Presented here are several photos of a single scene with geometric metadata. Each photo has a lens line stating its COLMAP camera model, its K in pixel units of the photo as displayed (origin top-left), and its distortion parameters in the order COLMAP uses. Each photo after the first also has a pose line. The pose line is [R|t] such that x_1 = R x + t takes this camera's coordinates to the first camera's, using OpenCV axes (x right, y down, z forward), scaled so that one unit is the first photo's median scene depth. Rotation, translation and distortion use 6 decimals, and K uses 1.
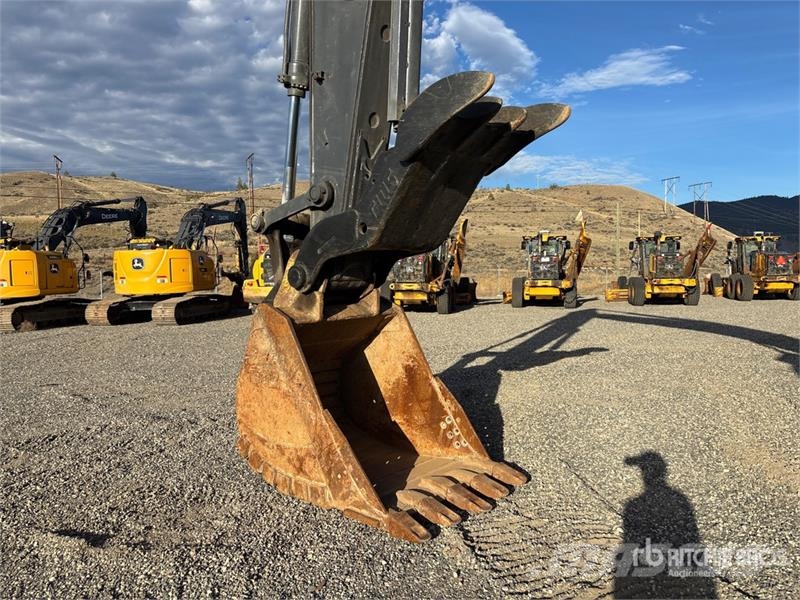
lens RADIAL K [[603.5, 0, 398.0], [0, 603.5, 304.2], [0, 0, 1]] dist [0.049673, -0.052487]
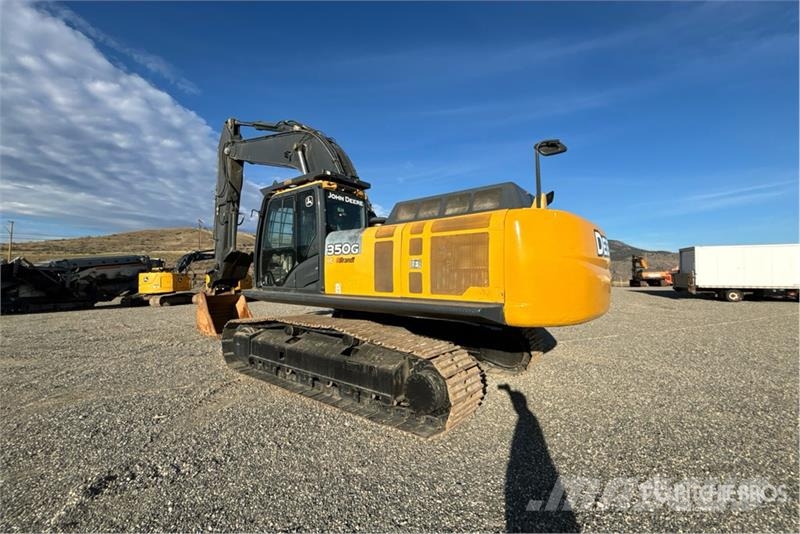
lens RADIAL K [[322.7, 0, 401.8], [0, 322.7, 266.5], [0, 0, 1]] dist [0.000030, 0.000640]
pose [[0.998696, -0.001207, 0.051028, 0.191723], [0.005906, 0.995739, -0.092029, 0.007409], [-0.050700, 0.092211, 0.994448, -0.245272]]
